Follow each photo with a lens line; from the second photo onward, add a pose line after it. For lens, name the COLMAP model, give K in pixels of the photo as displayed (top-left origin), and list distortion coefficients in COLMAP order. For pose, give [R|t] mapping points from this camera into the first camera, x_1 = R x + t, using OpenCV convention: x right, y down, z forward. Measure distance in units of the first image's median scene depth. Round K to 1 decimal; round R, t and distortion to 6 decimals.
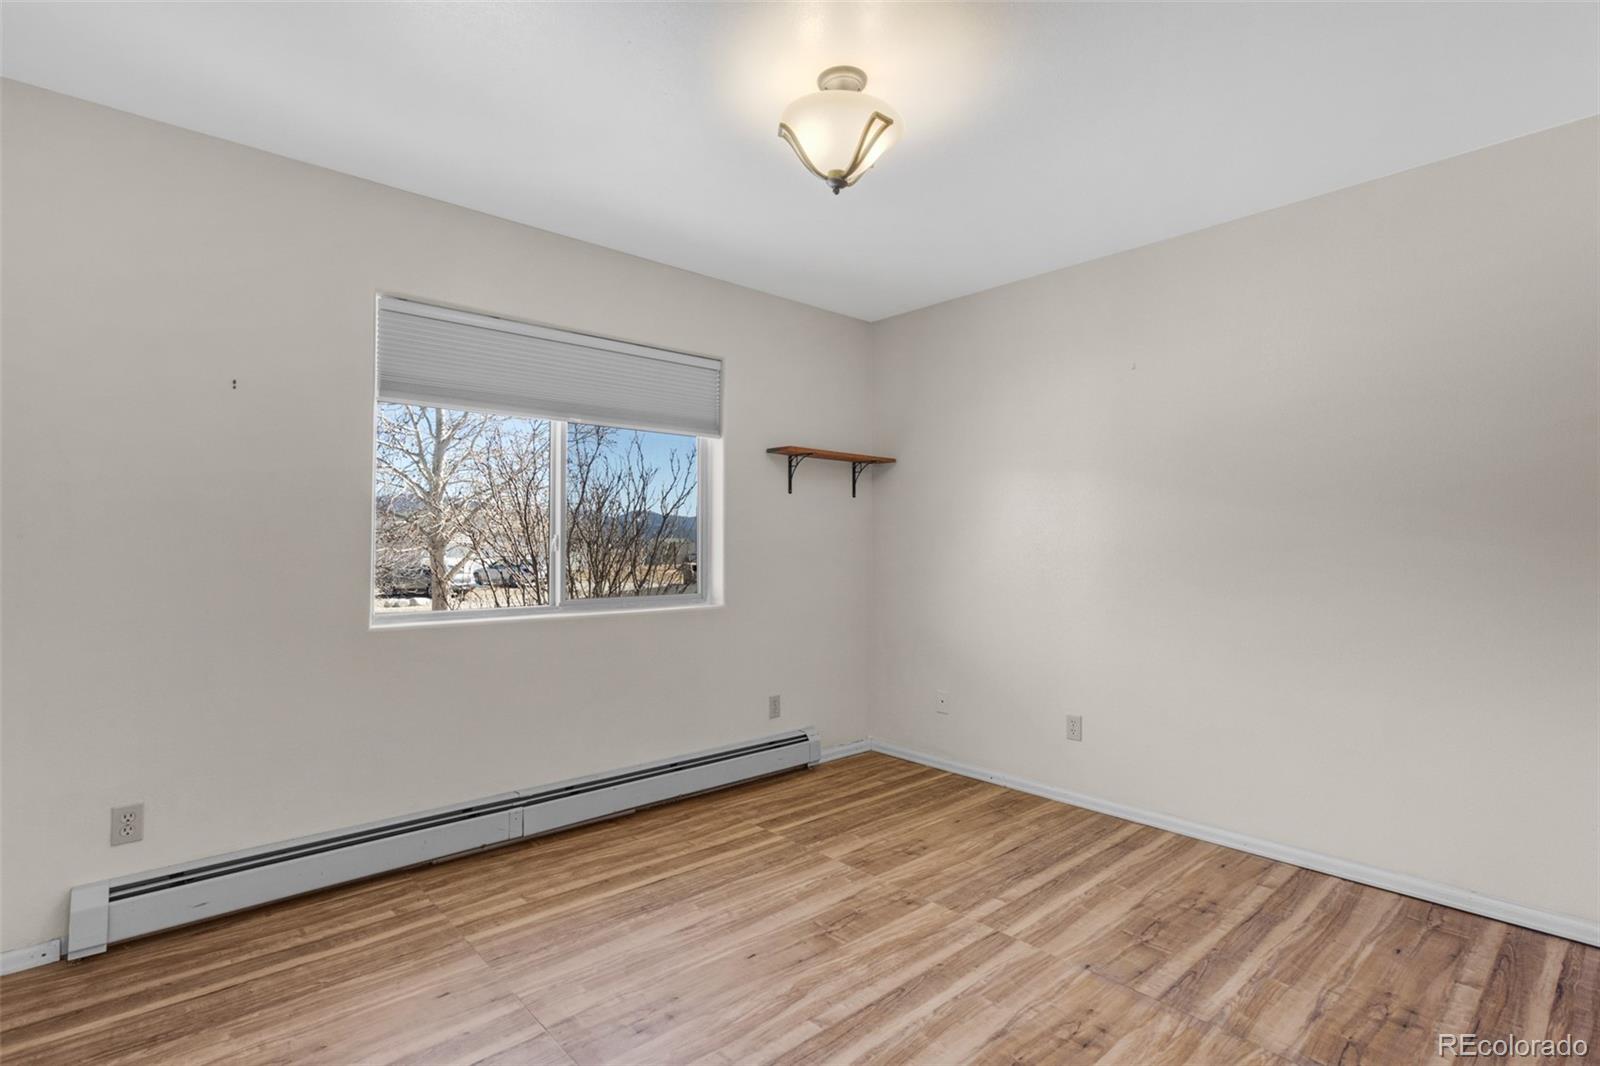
lens RADIAL K [[773.4, 0, 800.0], [0, 773.4, 533.0], [0, 0, 1]] dist [-0.025793, 0.019084]
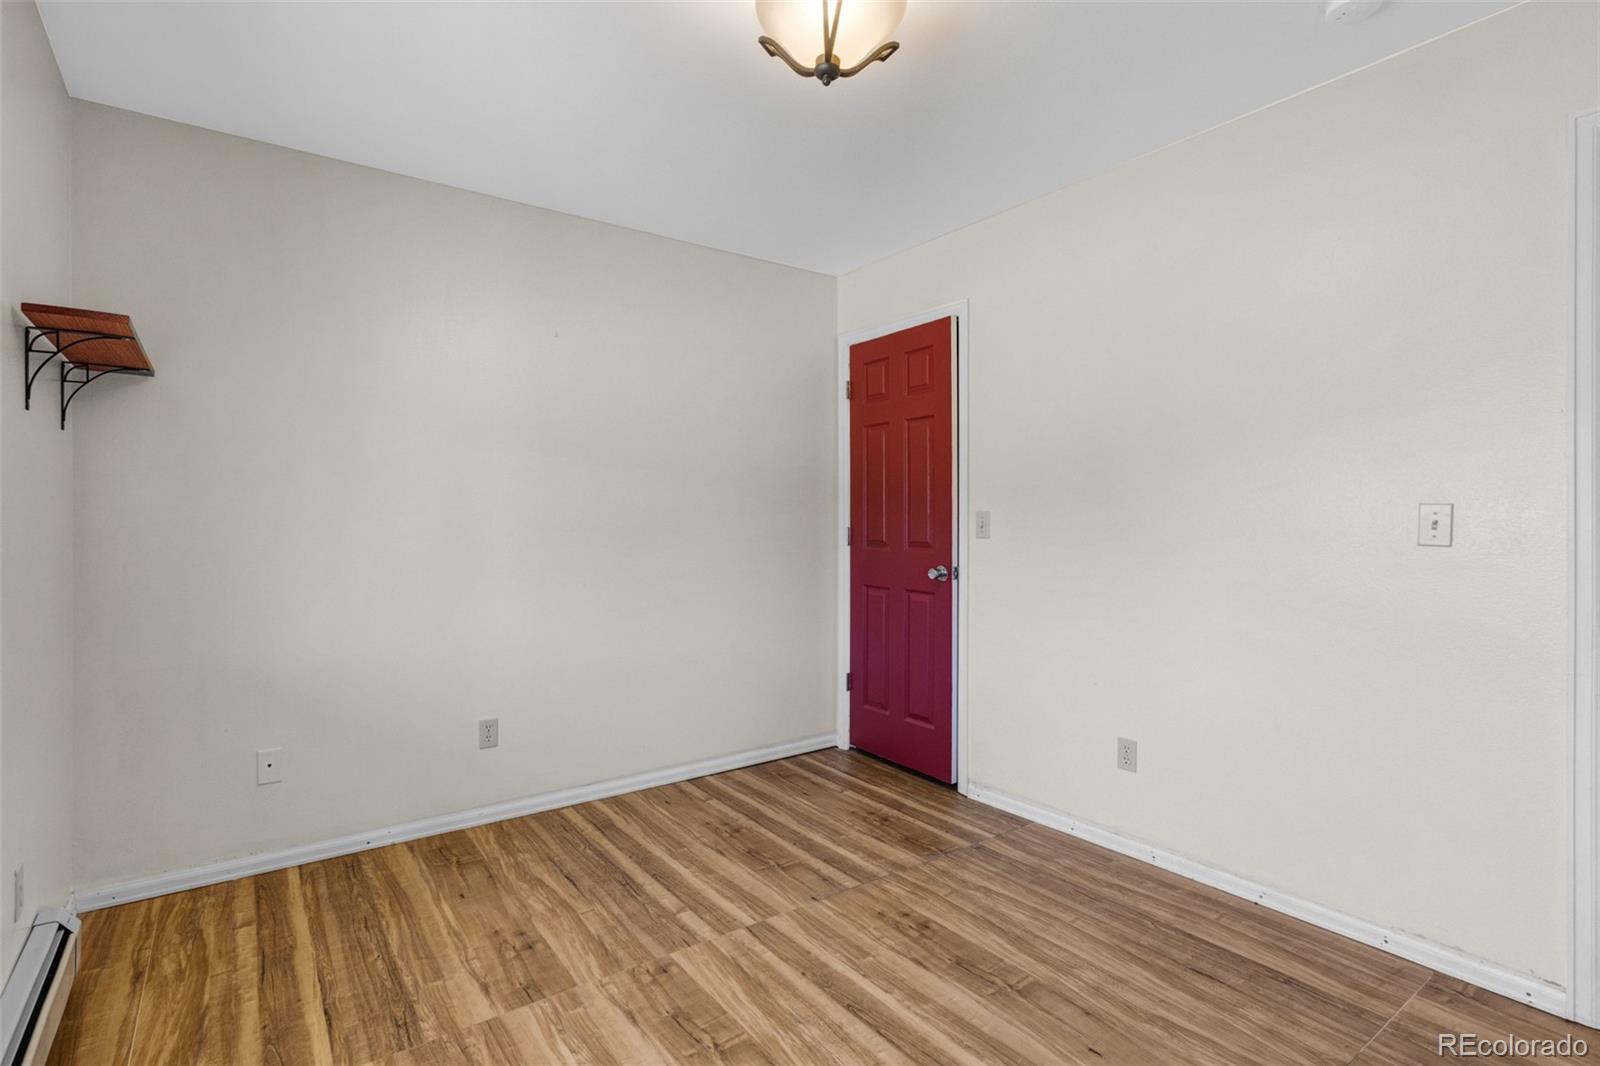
lens RADIAL K [[773.4, 0, 800.0], [0, 773.4, 533.0], [0, 0, 1]] dist [-0.025793, 0.019084]
pose [[0.107888, -0.019483, 0.993972, -0.569817], [-0.010213, 0.999733, 0.020704, 0.013689], [-0.994111, -0.012385, 0.107660, 0.722603]]
